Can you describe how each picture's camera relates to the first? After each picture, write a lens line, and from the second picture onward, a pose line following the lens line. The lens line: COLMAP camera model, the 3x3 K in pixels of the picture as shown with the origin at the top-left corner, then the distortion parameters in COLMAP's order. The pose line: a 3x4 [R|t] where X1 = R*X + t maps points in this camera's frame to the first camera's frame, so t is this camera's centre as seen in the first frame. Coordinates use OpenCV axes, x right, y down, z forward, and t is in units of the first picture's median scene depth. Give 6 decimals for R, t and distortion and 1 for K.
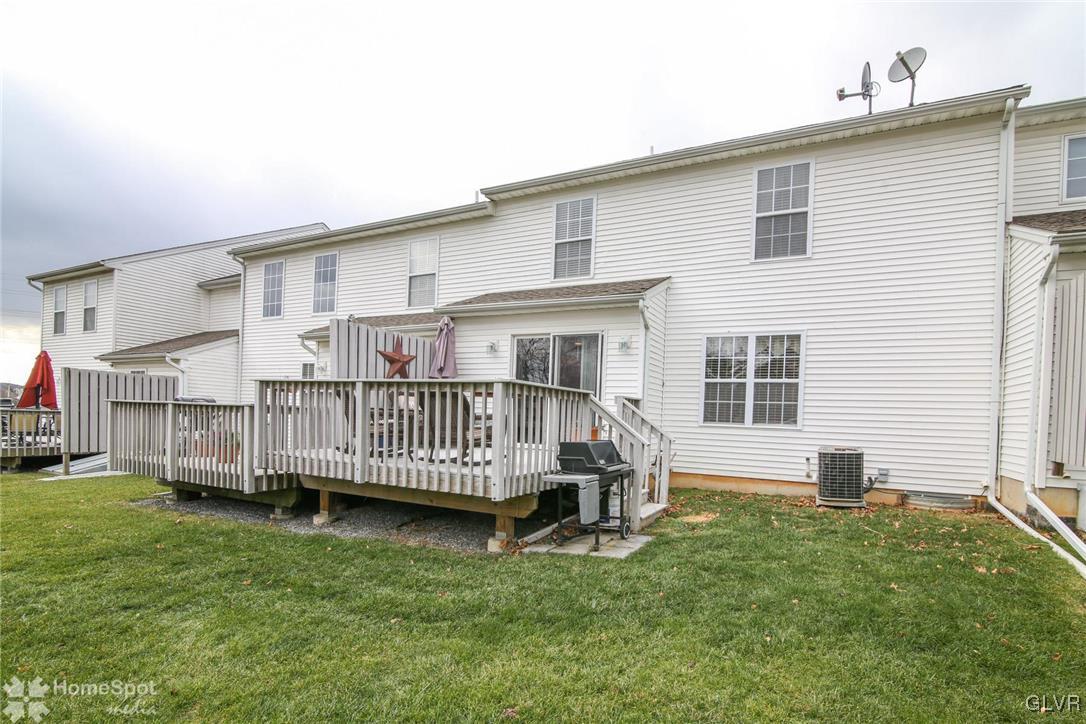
lens RADIAL K [[520.4, 0, 572.9], [0, 520.4, 426.3], [0, 0, 1]] dist [-0.018159, 0.000803]
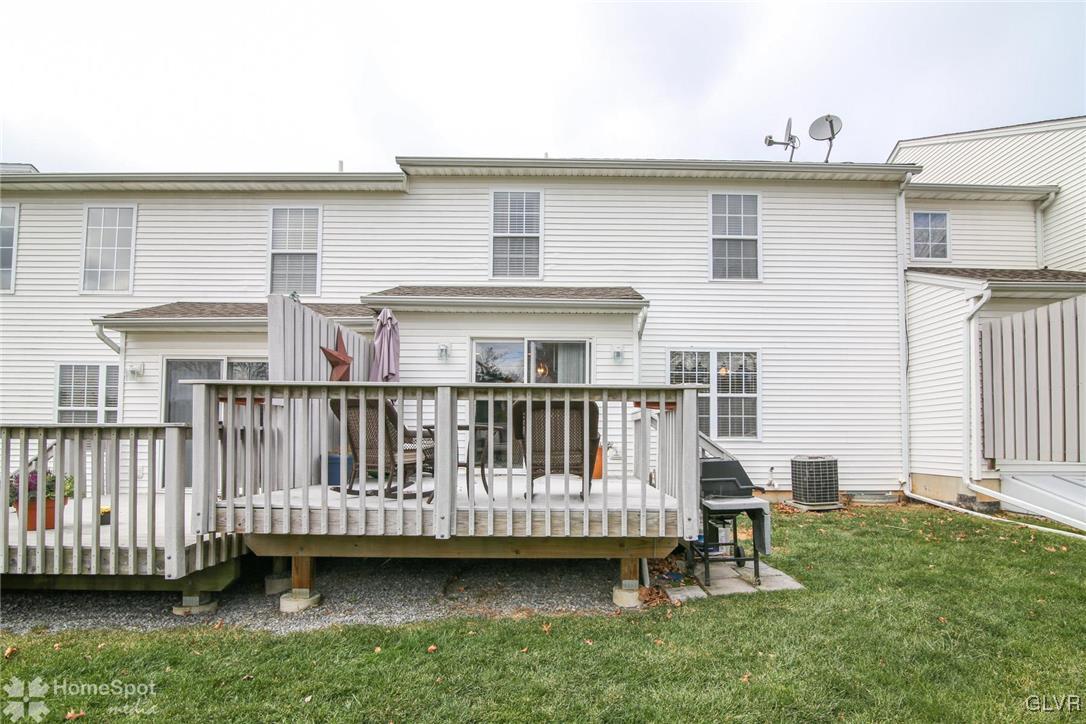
lens RADIAL K [[520.4, 0, 572.9], [0, 520.4, 426.3], [0, 0, 1]] dist [-0.018159, 0.000803]
pose [[0.891878, -0.017145, 0.451951, -0.388994], [0.033863, 0.999008, -0.028927, -0.006437], [-0.451007, 0.041104, 0.891573, 0.223346]]
